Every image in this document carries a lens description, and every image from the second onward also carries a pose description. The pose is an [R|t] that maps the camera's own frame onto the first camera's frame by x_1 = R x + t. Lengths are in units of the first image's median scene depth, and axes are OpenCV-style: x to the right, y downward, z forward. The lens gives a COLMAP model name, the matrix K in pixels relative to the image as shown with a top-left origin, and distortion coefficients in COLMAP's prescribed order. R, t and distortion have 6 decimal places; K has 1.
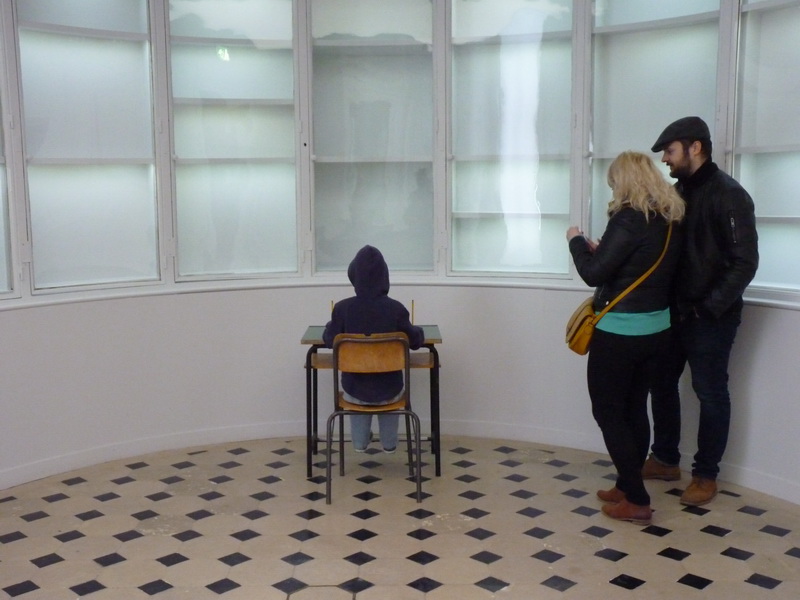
lens RADIAL K [[919.0, 0, 404.2], [0, 919.0, 300.2], [0, 0, 1]] dist [-0.052408, 0.000000]
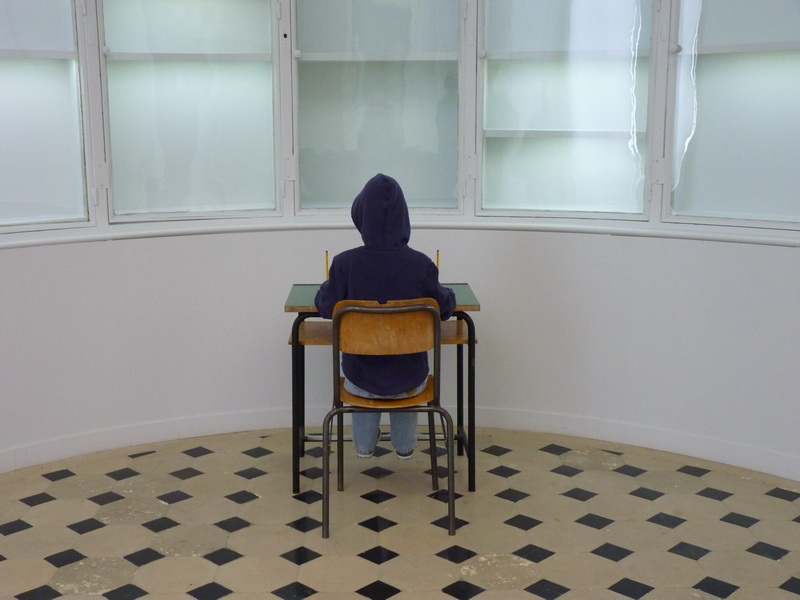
lens RADIAL K [[1041.7, 0, 395.8], [0, 1041.7, 301.2], [0, 0, 1]] dist [0.006714, 0.000000]
pose [[0.999928, 0.001797, 0.011888, -0.032224], [-0.002523, 0.998117, 0.061295, -0.009779], [-0.011755, -0.061320, 0.998049, 0.169936]]
